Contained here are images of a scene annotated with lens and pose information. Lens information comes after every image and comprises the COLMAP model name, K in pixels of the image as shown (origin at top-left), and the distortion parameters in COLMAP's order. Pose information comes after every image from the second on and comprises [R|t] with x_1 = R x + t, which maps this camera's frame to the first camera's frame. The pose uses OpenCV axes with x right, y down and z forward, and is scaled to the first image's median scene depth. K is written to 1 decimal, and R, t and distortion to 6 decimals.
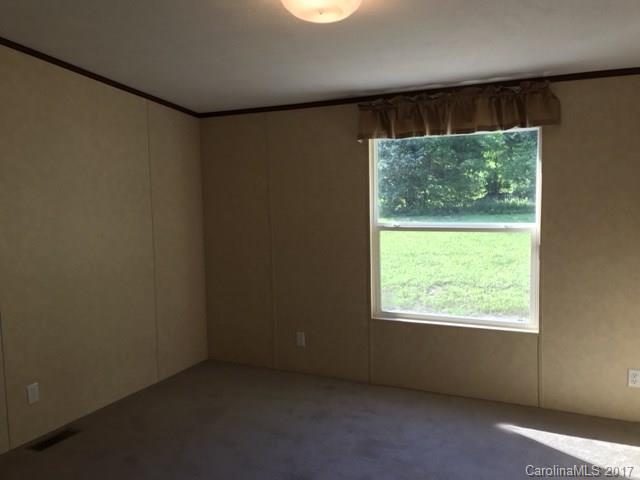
lens RADIAL K [[519.6, 0, 329.1], [0, 519.6, 240.5], [0, 0, 1]] dist [0.021682, 0.003211]
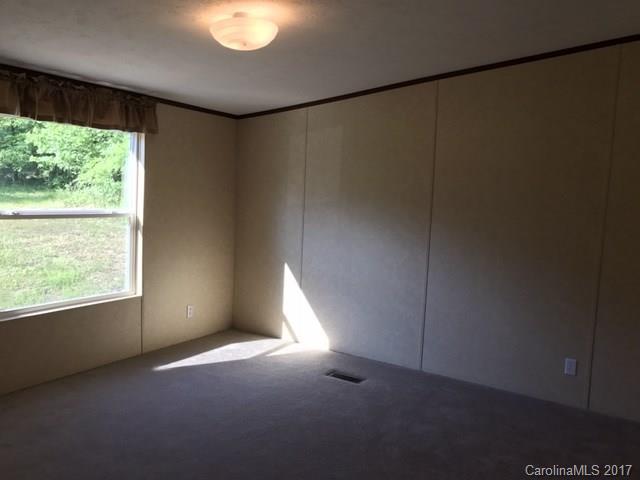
lens RADIAL K [[519.6, 0, 329.1], [0, 519.6, 240.5], [0, 0, 1]] dist [0.021682, 0.003211]
pose [[0.130284, -0.070687, 0.988954, -0.792880], [0.040364, 0.997006, 0.065945, -0.021808], [-0.990655, 0.031327, 0.132747, 0.381549]]
